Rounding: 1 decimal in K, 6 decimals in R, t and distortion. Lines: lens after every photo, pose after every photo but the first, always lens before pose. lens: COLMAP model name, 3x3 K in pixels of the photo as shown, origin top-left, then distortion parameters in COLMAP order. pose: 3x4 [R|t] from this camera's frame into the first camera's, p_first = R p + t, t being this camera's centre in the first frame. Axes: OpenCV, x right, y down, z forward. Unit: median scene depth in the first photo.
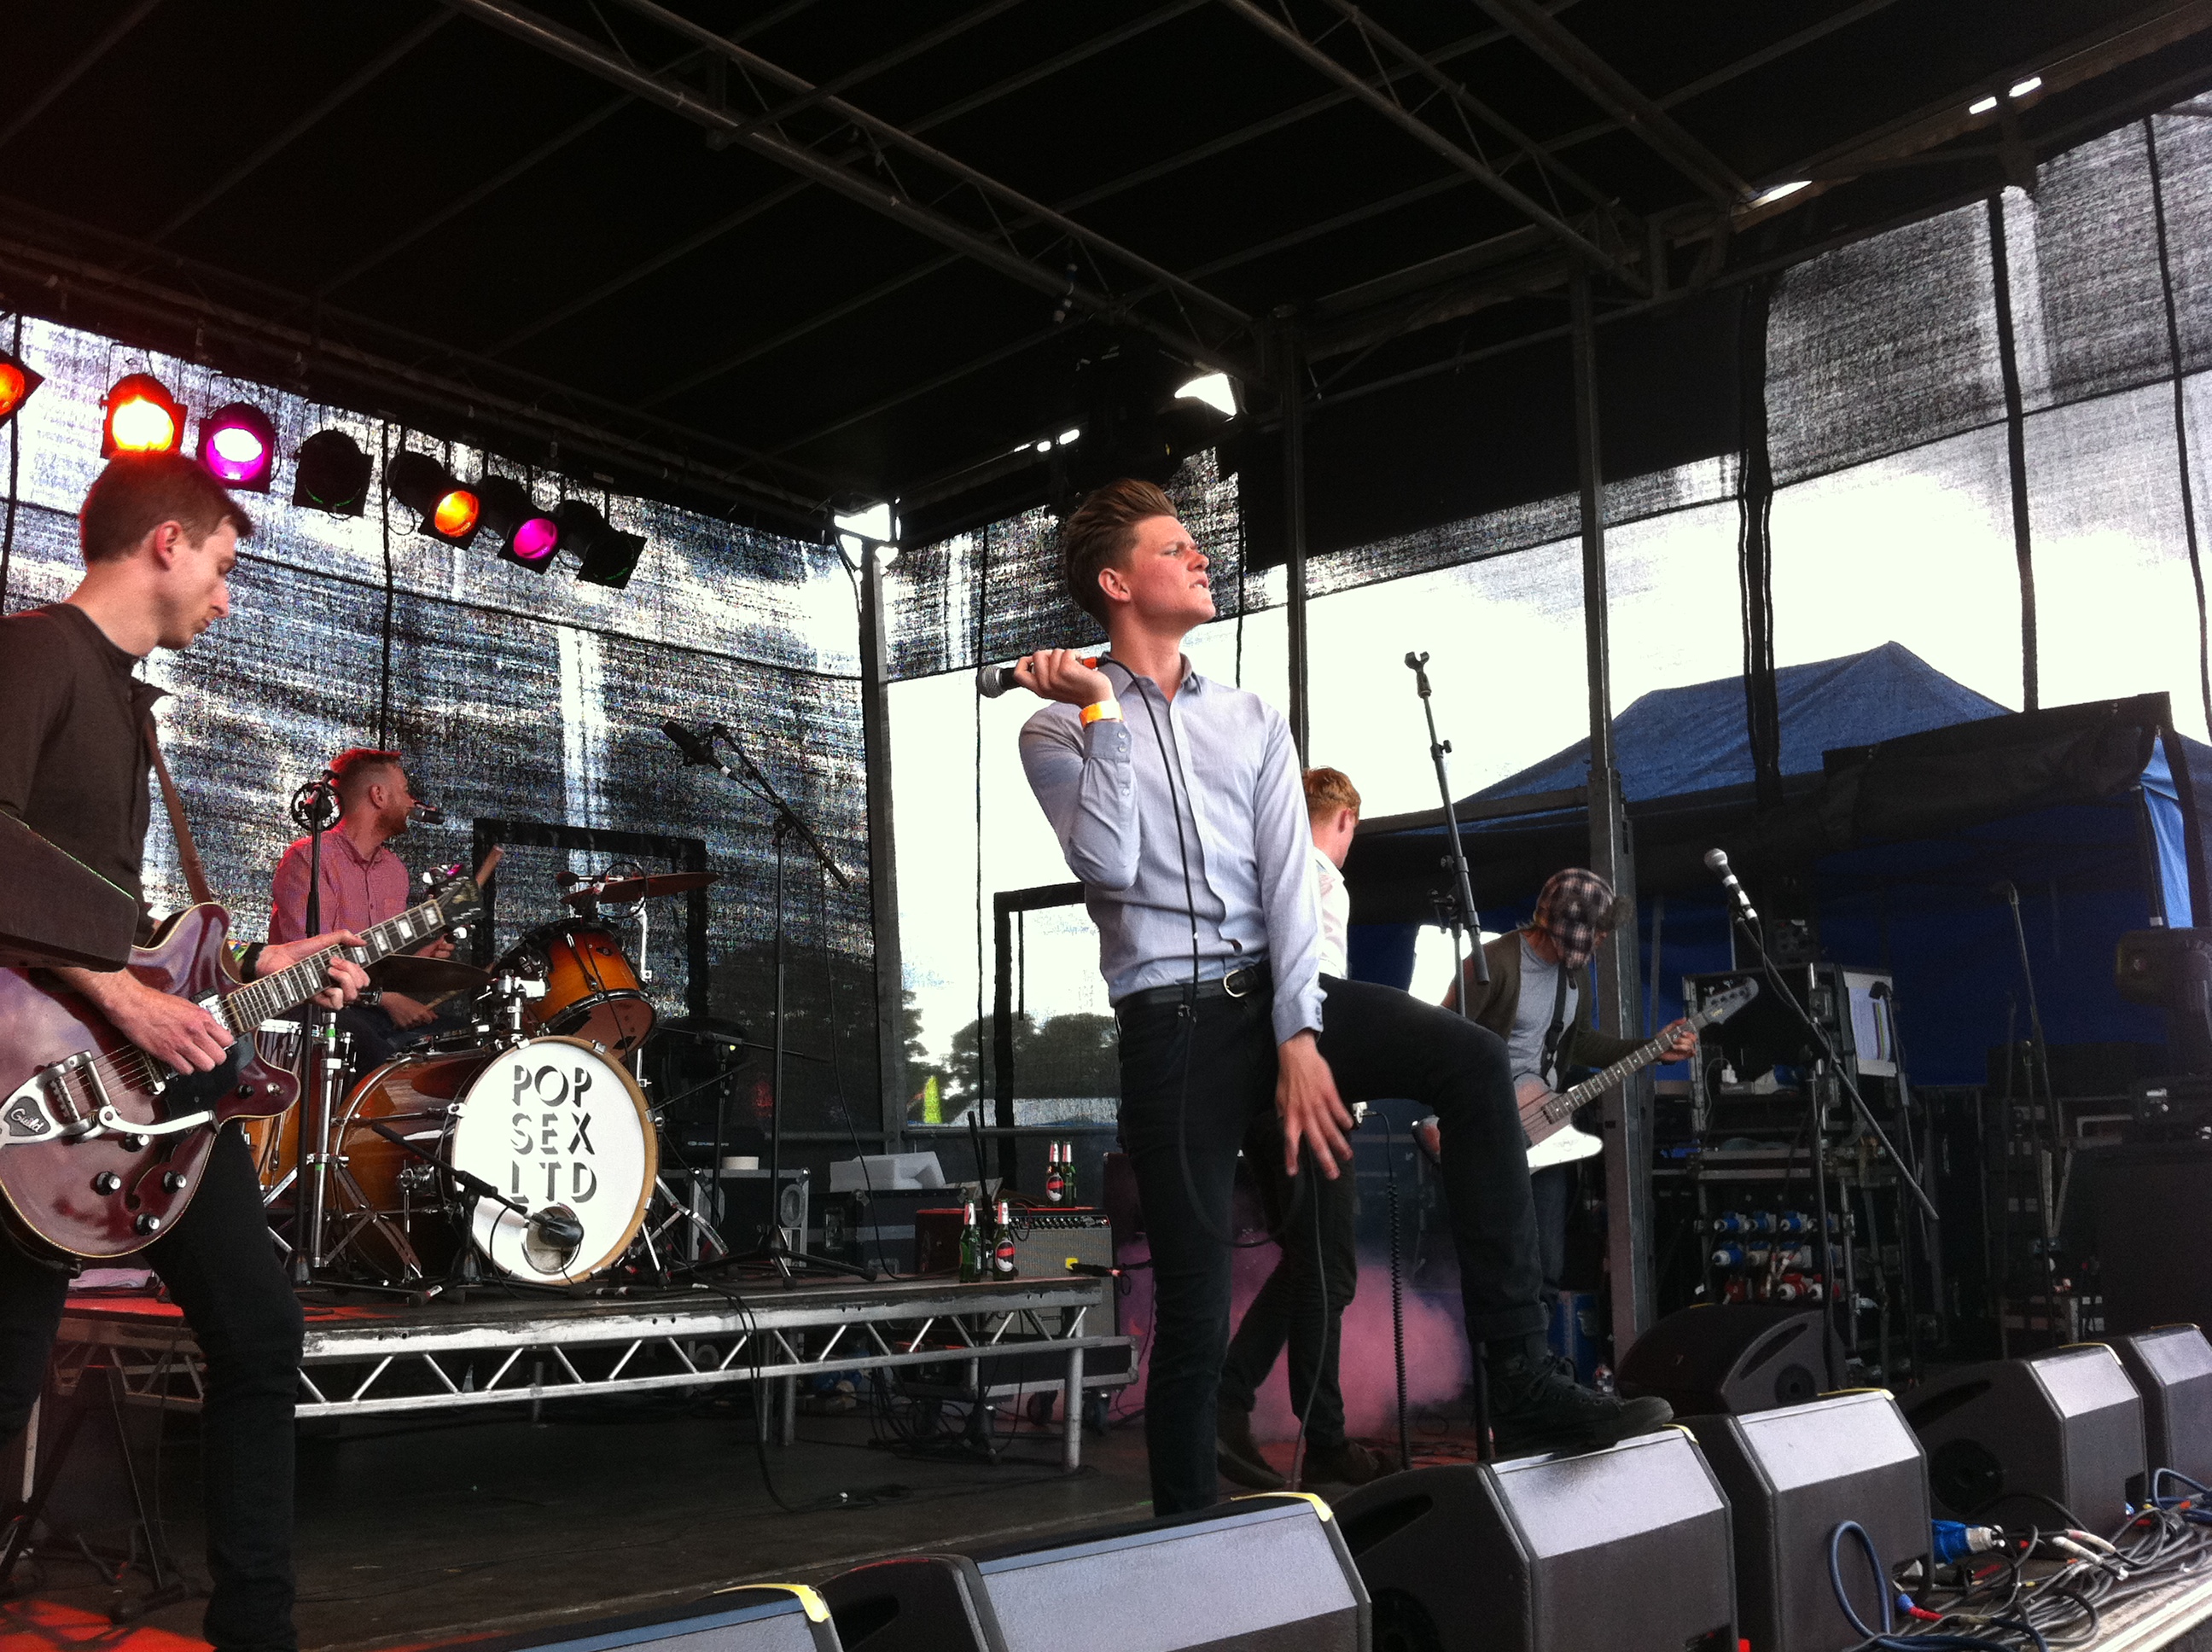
lens RADIAL K [[2106.6, 0, 1113.7], [0, 2106.6, 834.1], [0, 0, 1]] dist [-0.014165, 0.000000]
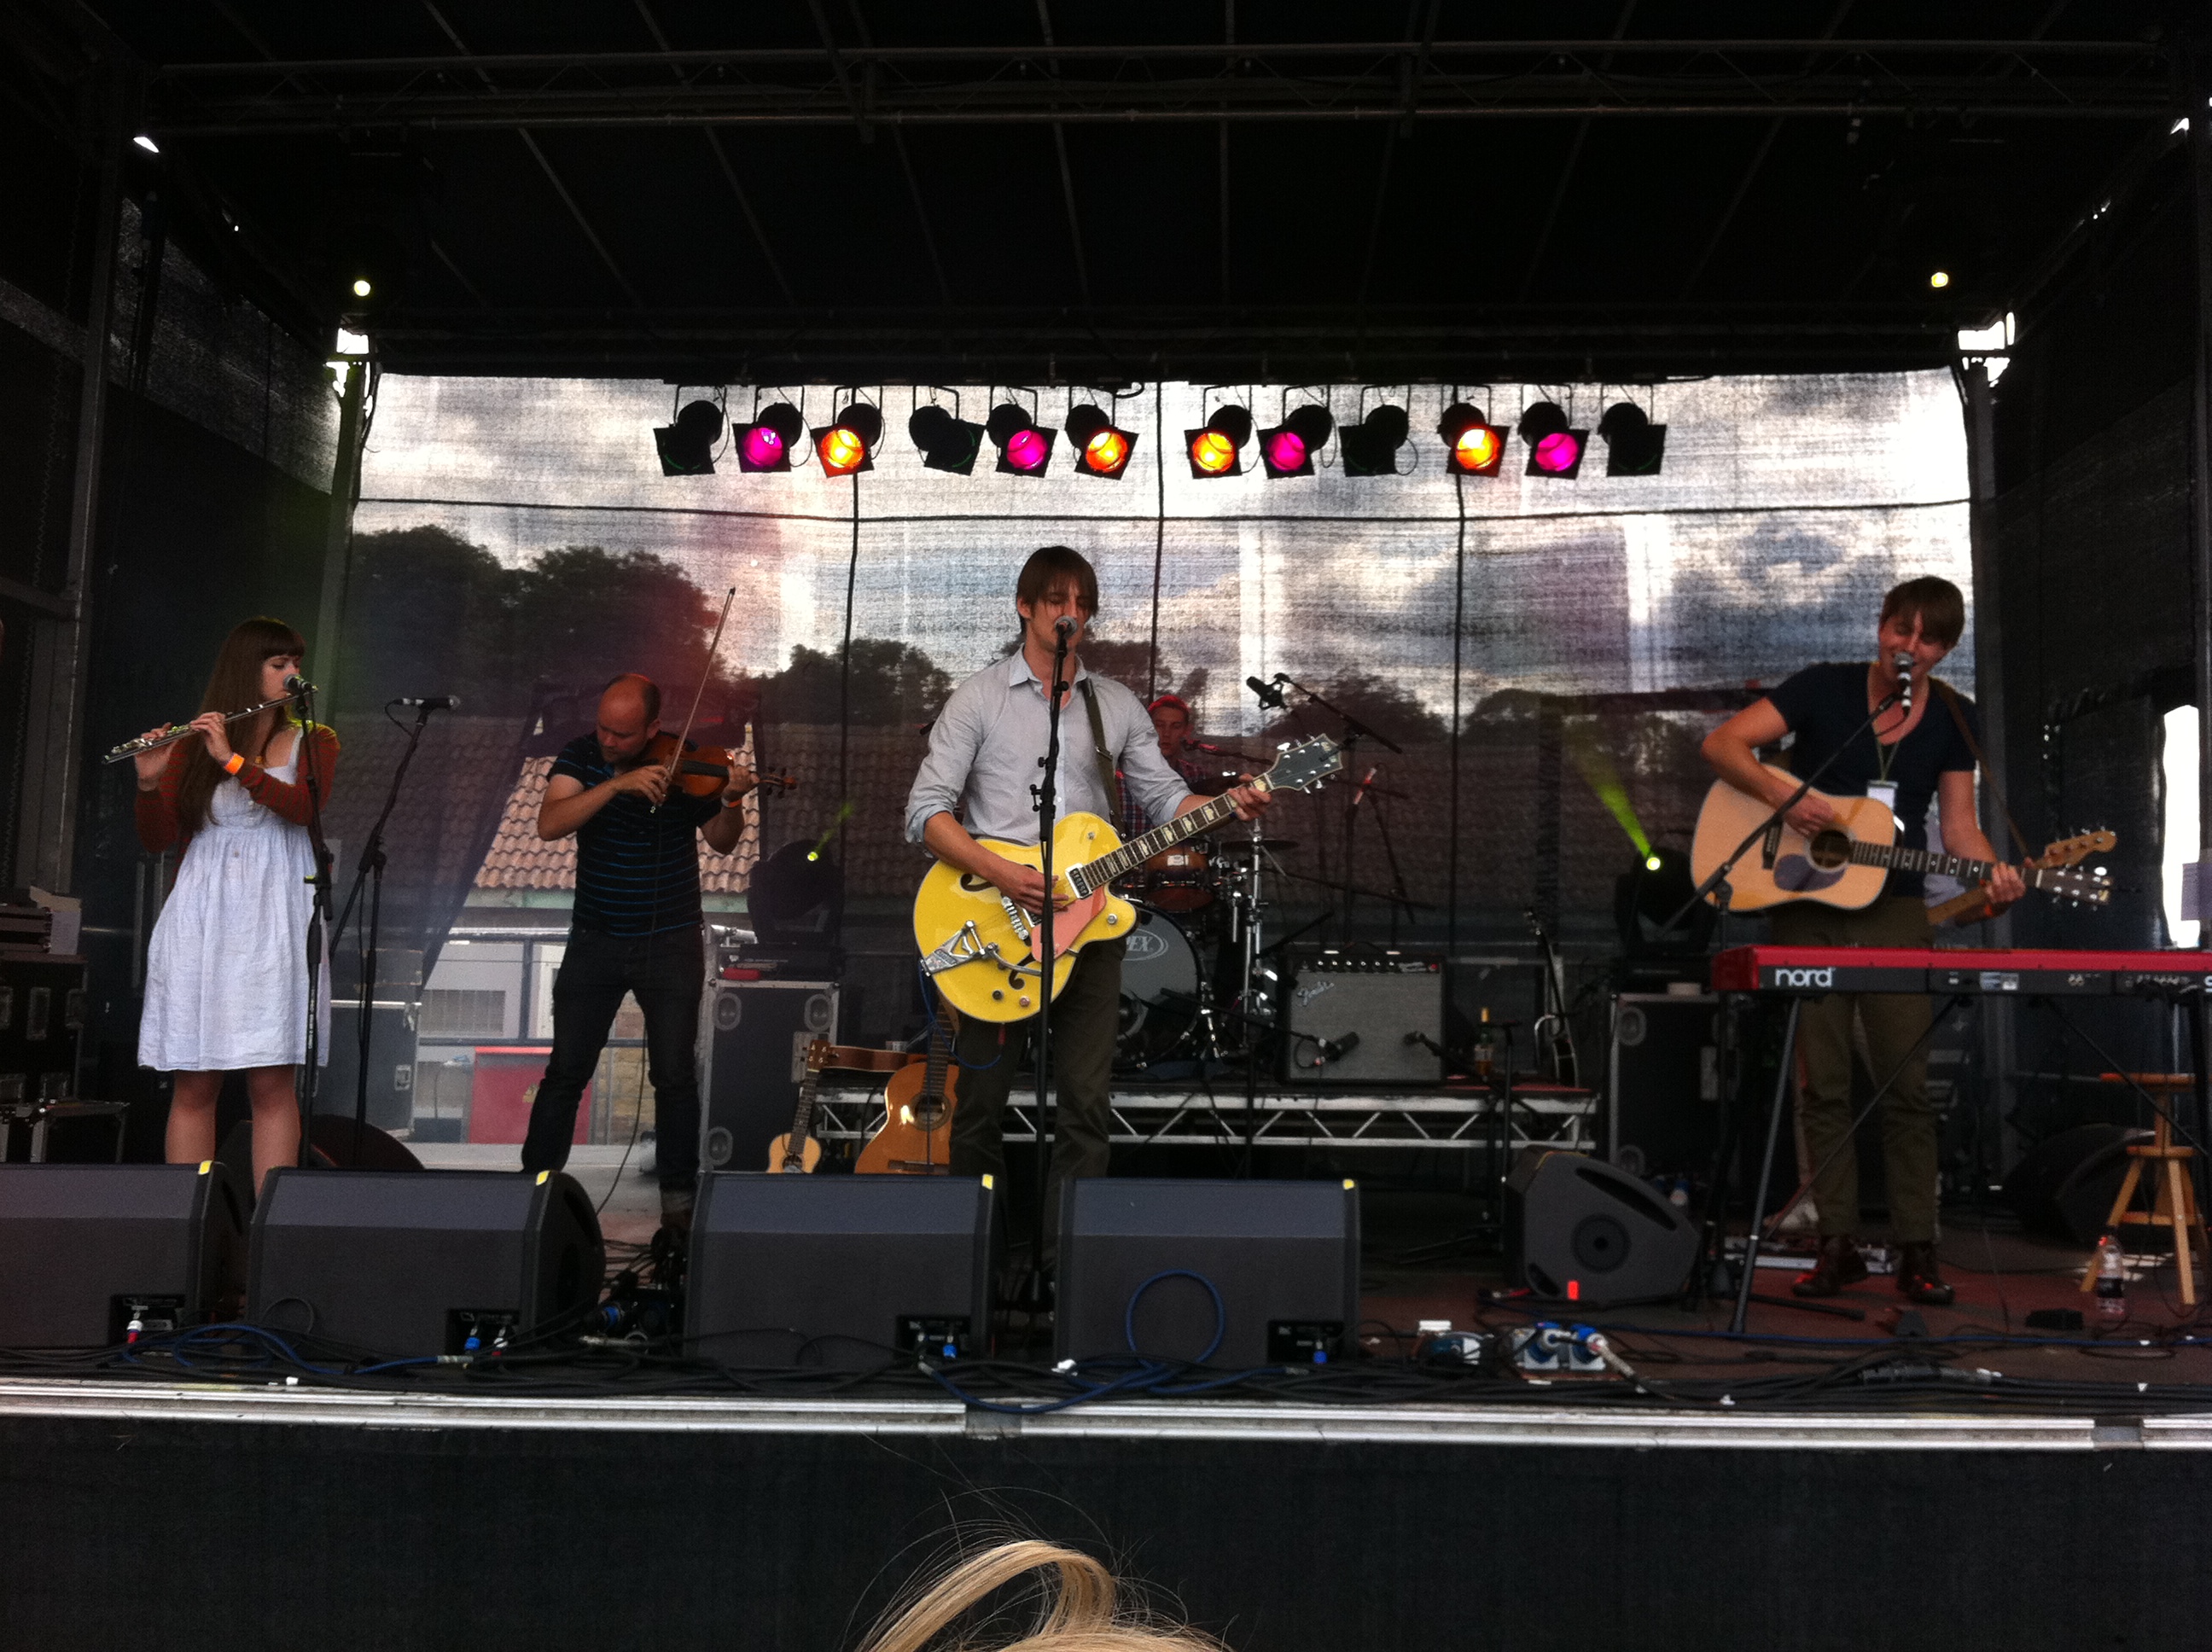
lens RADIAL K [[2106.6, 0, 1116.8], [0, 2106.6, 810.5], [0, 0, 1]] dist [-0.014165, 0.000000]
pose [[0.597352, -0.063045, -0.799497, 0.484802], [0.121856, 0.992465, 0.012785, 0.010948], [0.792667, -0.105060, 0.600534, 0.093543]]
